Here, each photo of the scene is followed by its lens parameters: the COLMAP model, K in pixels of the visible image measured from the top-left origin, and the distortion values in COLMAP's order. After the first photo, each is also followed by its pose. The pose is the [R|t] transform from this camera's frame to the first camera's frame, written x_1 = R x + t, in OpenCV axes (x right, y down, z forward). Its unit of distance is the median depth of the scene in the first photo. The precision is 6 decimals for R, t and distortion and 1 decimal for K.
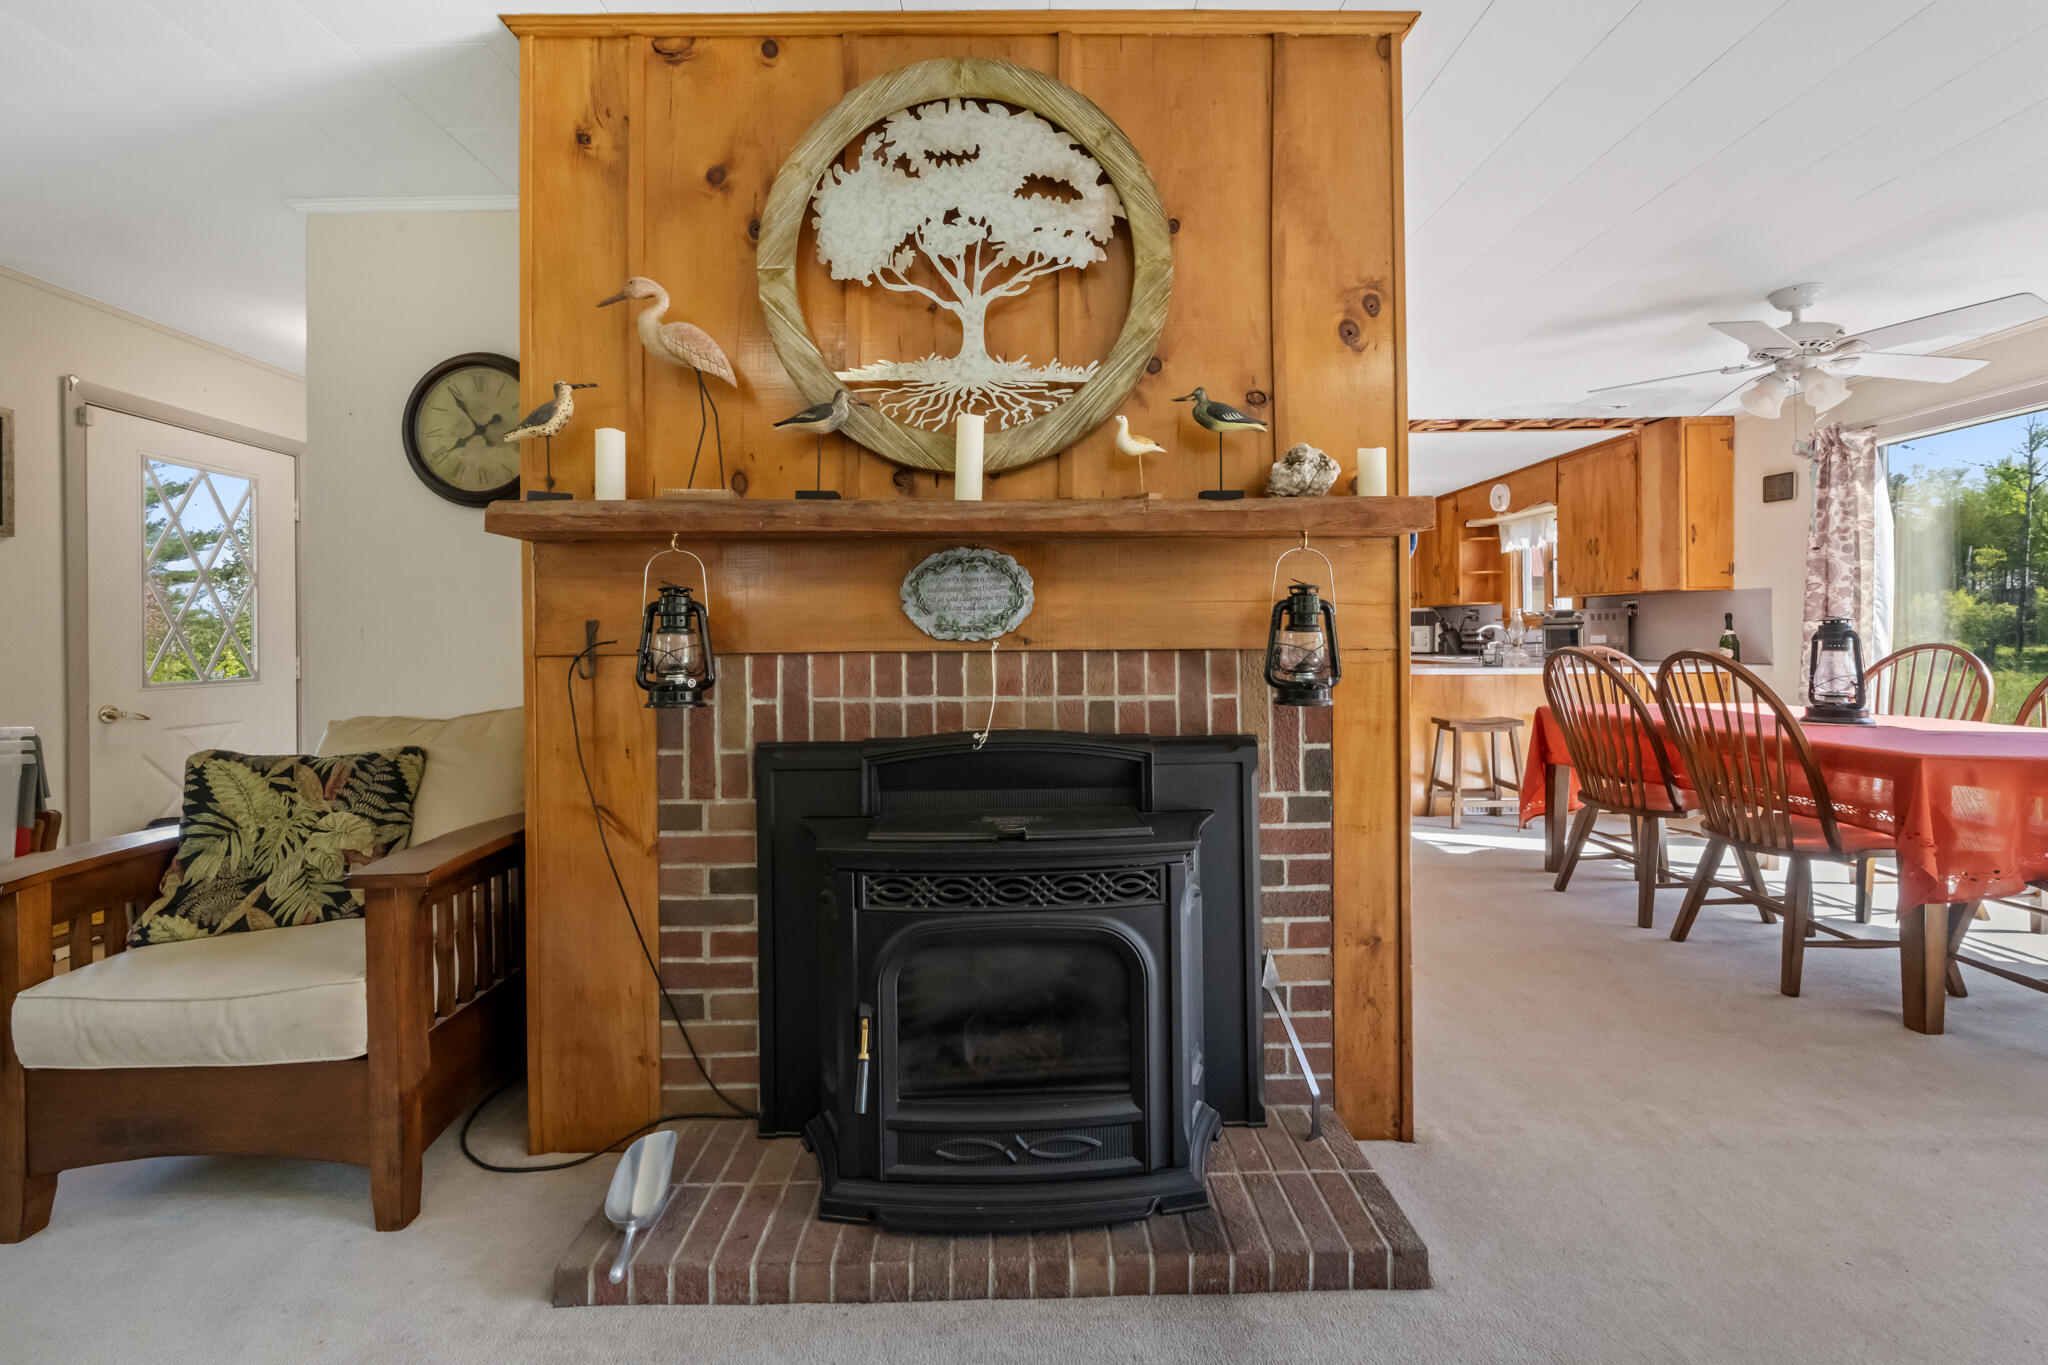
lens RADIAL K [[826.7, 0, 1026.2], [0, 826.7, 640.0], [0, 0, 1]] dist [0.001851, -0.001482]
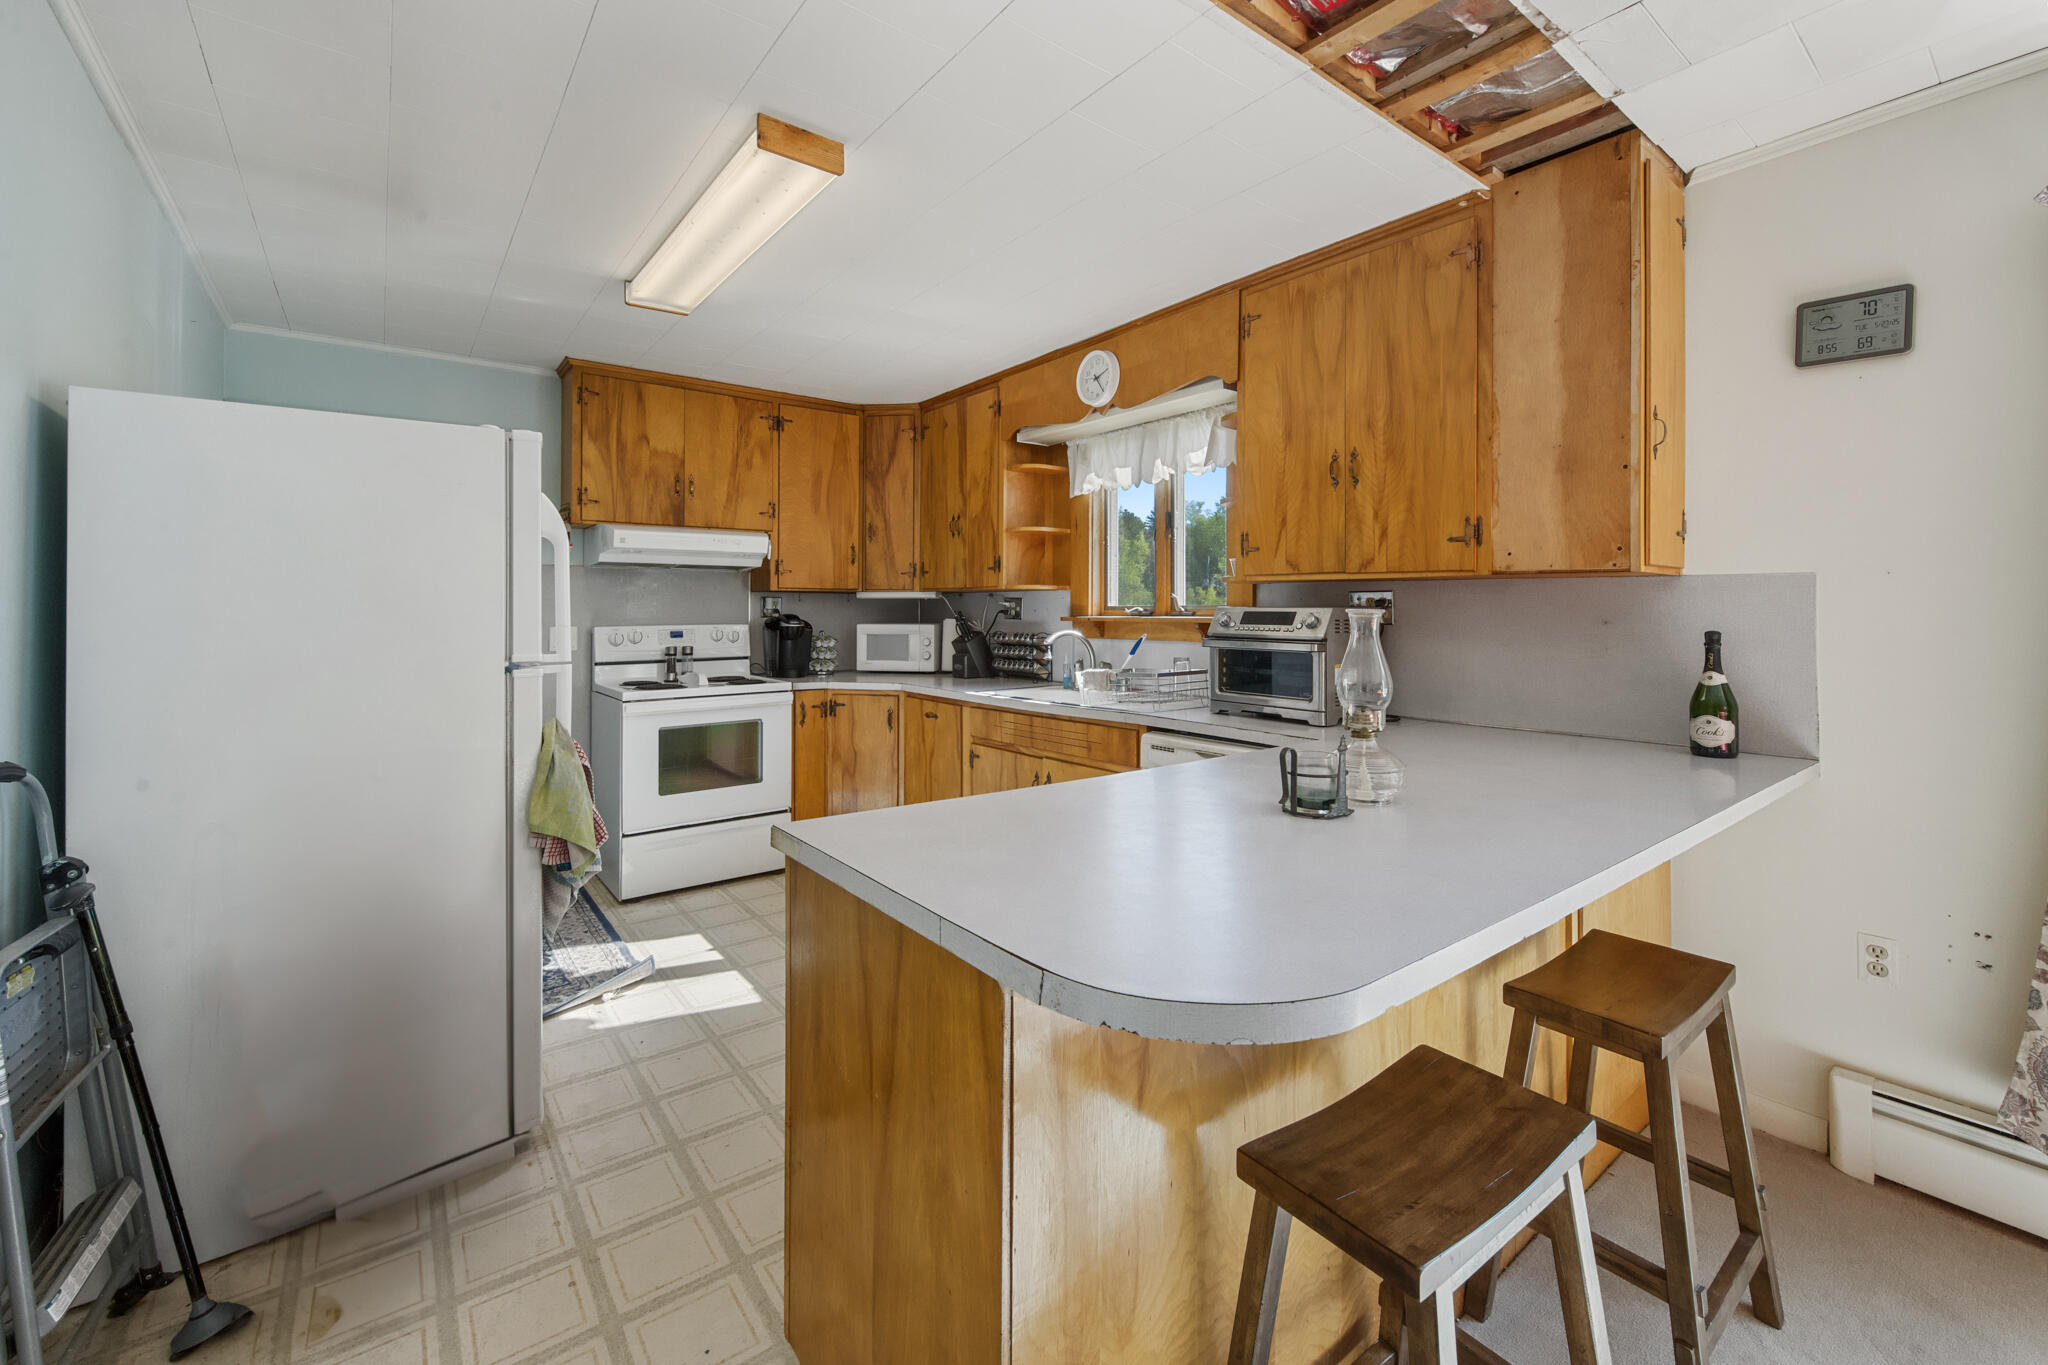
lens RADIAL K [[826.7, 0, 1025.0], [0, 826.7, 607.5], [0, 0, 1]] dist [0.001851, -0.001482]
pose [[0.787577, 0.015619, 0.616019, 0.904323], [-0.008324, 0.999857, -0.014709, -0.099008], [-0.616160, 0.006457, 0.787594, 2.473336]]
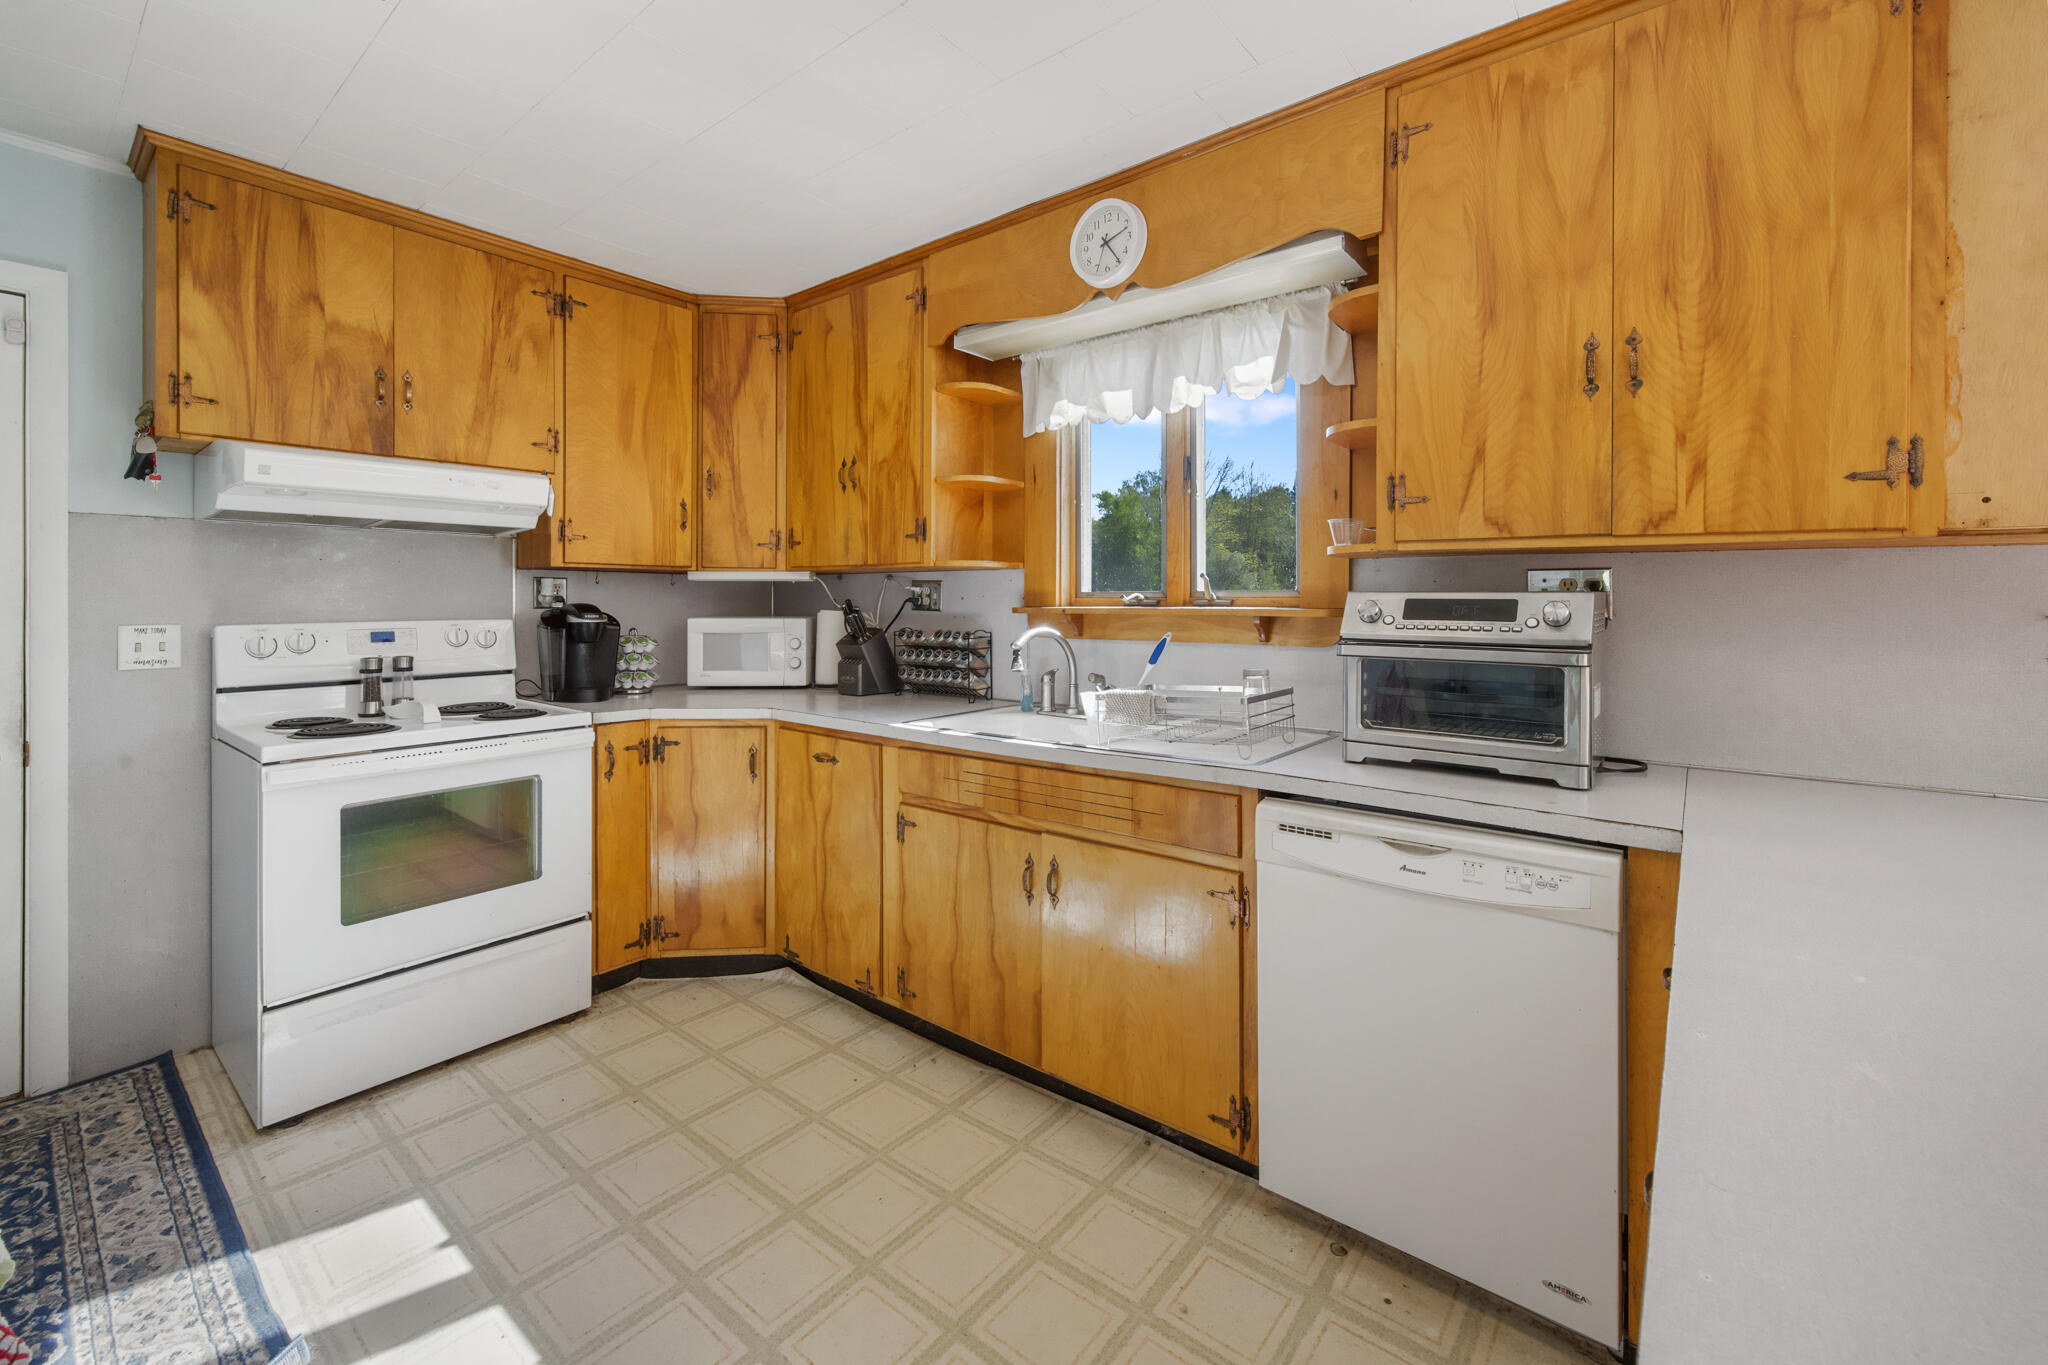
lens RADIAL K [[826.7, 0, 1006.1], [0, 826.7, 604.3], [0, 0, 1]] dist [0.001851, -0.001482]
pose [[0.628934, 0.009801, 0.777397, 1.147499], [-0.006410, 0.999952, -0.007421, -0.101517], [-0.777432, -0.000316, 0.628966, 3.222400]]
